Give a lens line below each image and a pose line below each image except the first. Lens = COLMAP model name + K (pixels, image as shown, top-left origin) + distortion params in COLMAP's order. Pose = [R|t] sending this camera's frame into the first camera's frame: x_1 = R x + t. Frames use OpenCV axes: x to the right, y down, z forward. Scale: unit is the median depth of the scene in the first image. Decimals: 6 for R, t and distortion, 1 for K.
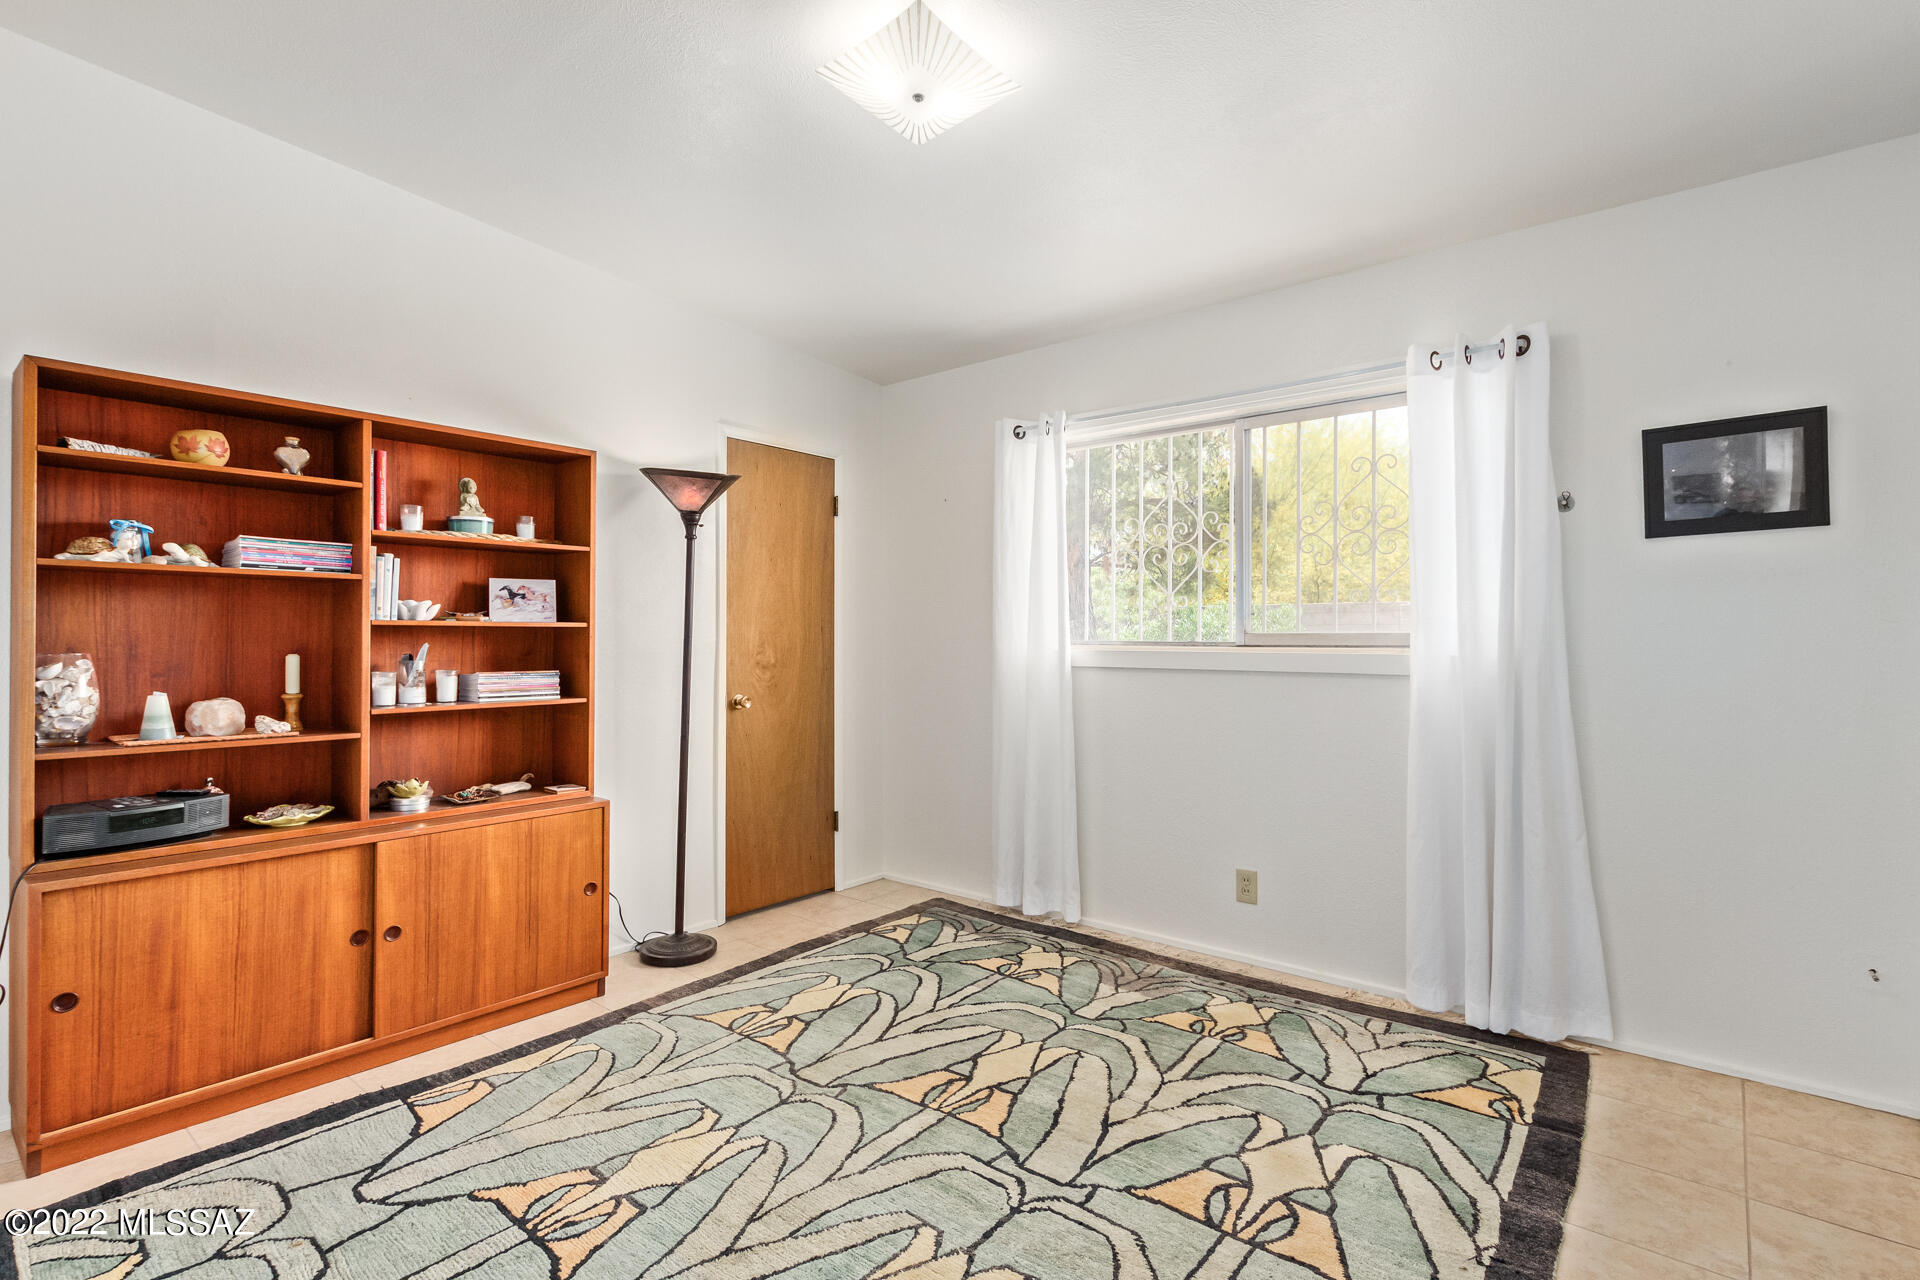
lens RADIAL K [[915.8, 0, 983.1], [0, 915.8, 633.0], [0, 0, 1]] dist [0.005462, -0.002908]
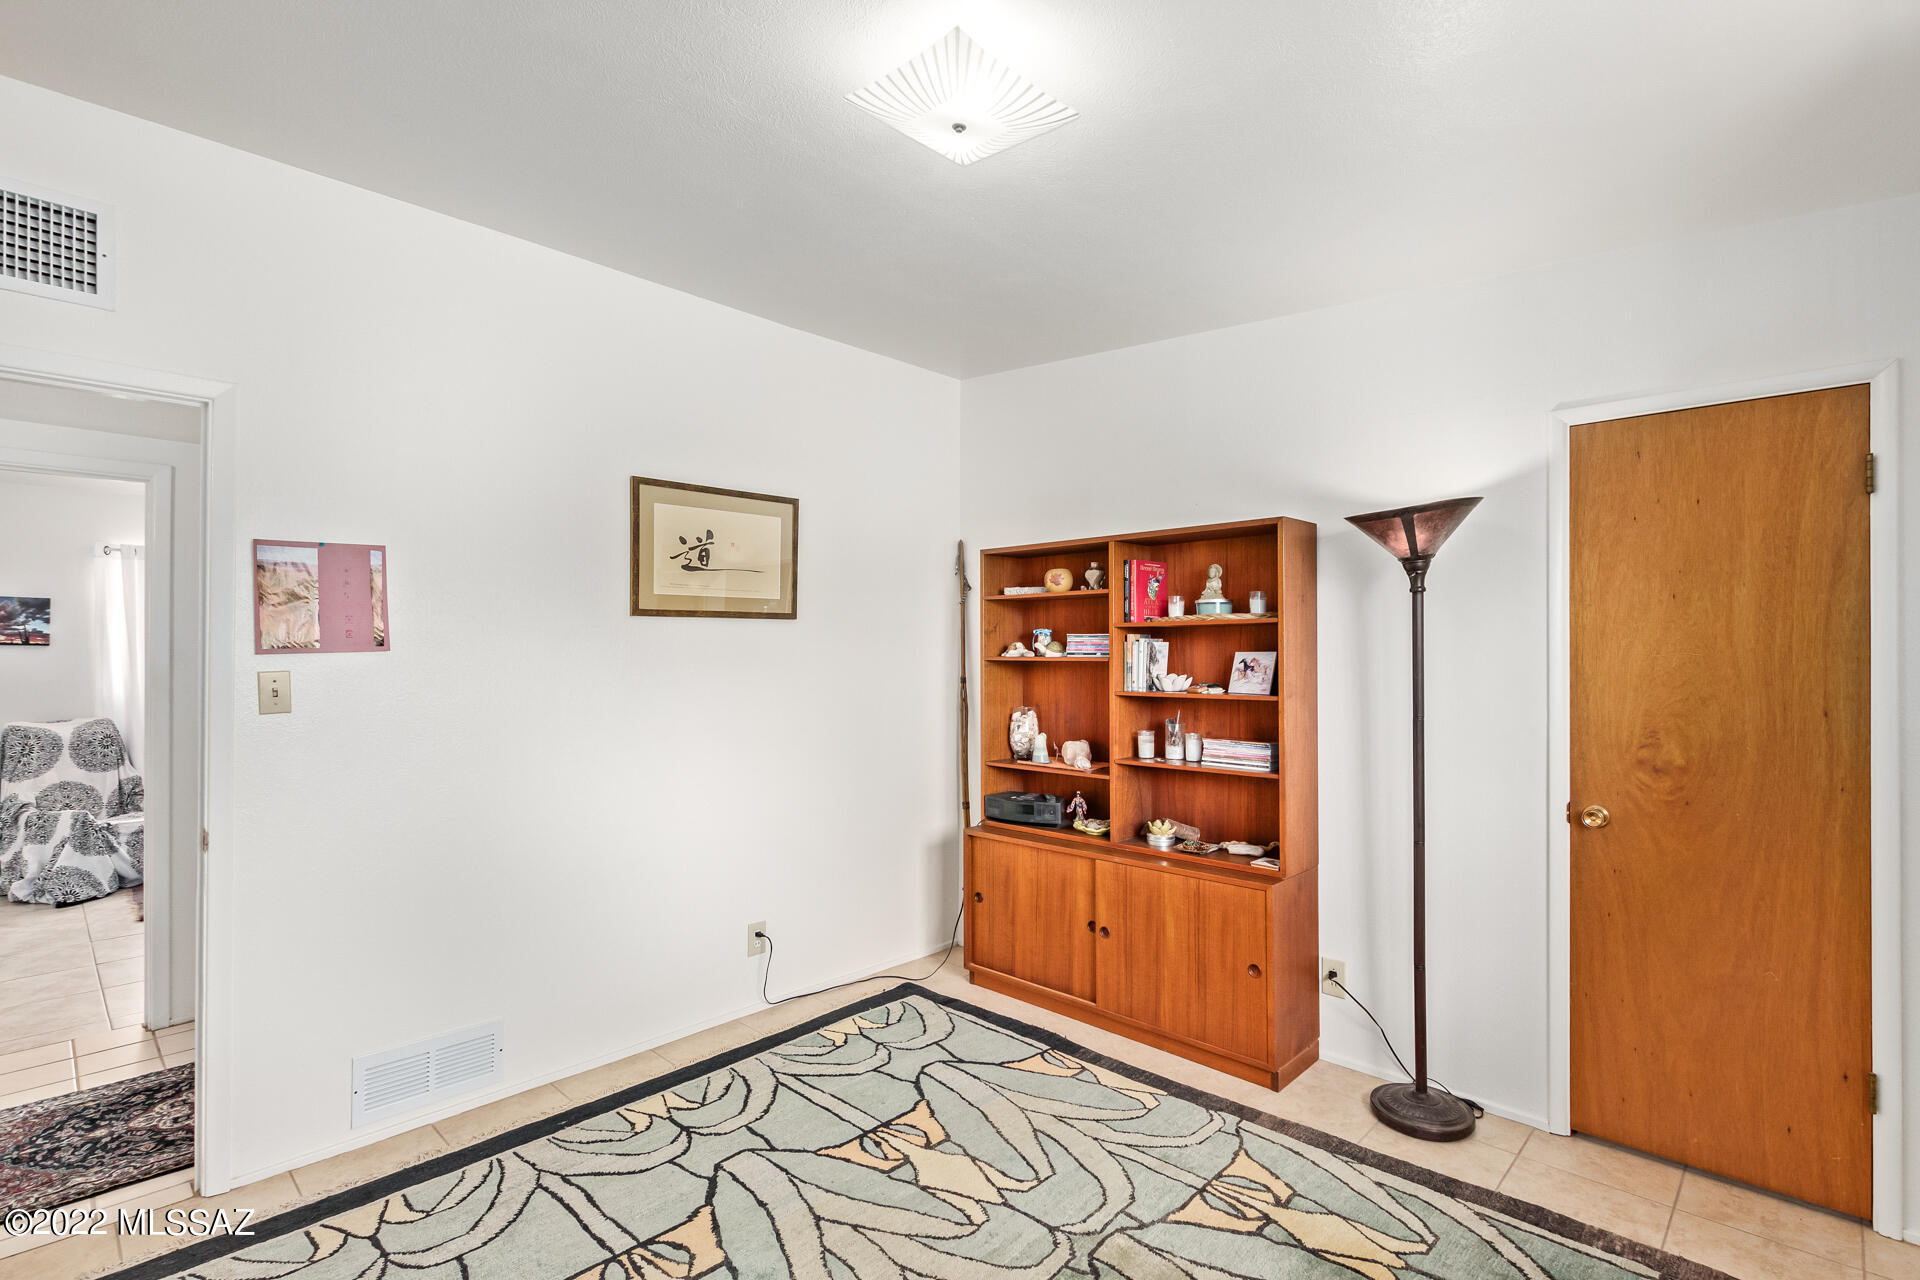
lens RADIAL K [[915.8, 0, 987.2], [0, 915.8, 650.0], [0, 0, 1]] dist [0.005462, -0.002908]
pose [[-0.095953, -0.010361, -0.995332, 0.647678], [0.001639, 0.999943, -0.010567, -0.058674], [0.995385, -0.002645, -0.095930, 0.920993]]
